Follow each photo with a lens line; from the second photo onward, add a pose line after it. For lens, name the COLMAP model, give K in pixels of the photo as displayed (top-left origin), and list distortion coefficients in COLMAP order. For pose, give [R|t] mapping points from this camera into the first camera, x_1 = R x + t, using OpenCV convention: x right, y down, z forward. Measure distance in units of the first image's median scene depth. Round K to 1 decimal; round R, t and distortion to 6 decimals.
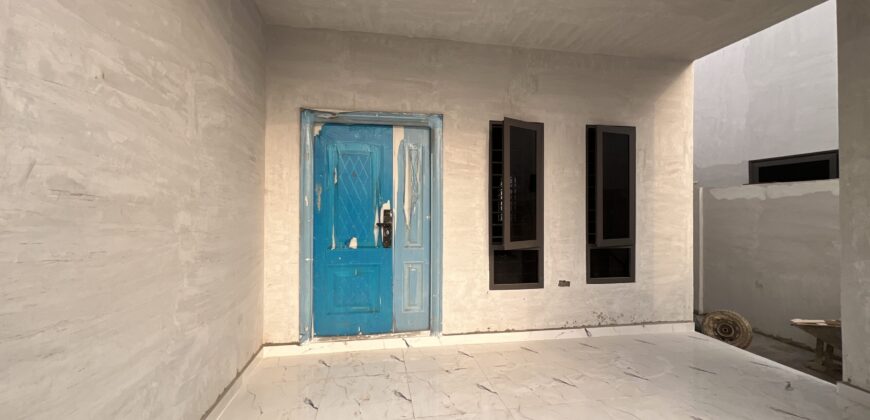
lens RADIAL K [[348.0, 0, 434.5], [0, 348.0, 207.1], [0, 0, 1]] dist [0.000243, 0.000016]
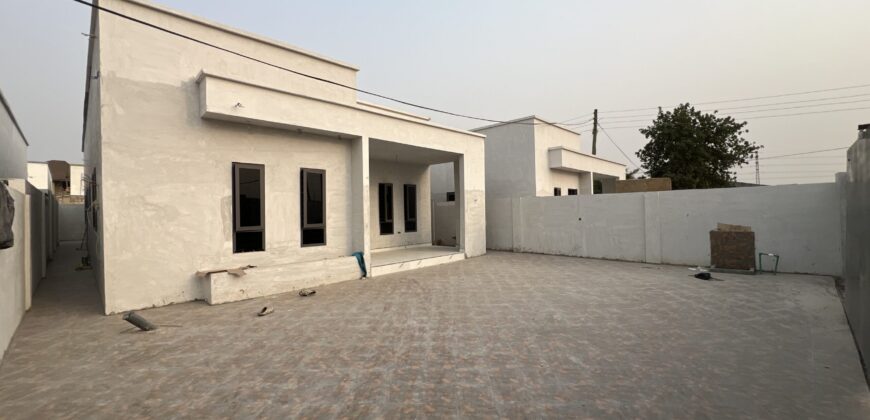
lens RADIAL K [[348.0, 0, 434.5], [0, 348.0, 207.1], [0, 0, 1]] dist [0.000243, 0.000016]
pose [[0.804283, -0.014096, 0.594079, -1.285239], [0.023934, 0.999676, -0.008684, 0.015637], [-0.593764, 0.021203, 0.804360, -1.811545]]
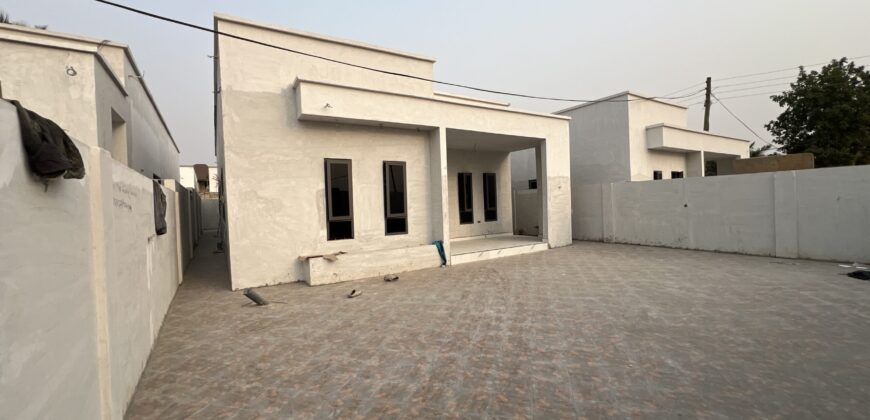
lens RADIAL K [[348.0, 0, 434.5], [0, 348.0, 207.1], [0, 0, 1]] dist [0.000243, 0.000016]
pose [[0.920859, -0.043030, 0.387513, -1.255355], [0.041151, 0.999066, 0.013147, 0.020924], [-0.387717, 0.003840, 0.921770, -1.822562]]
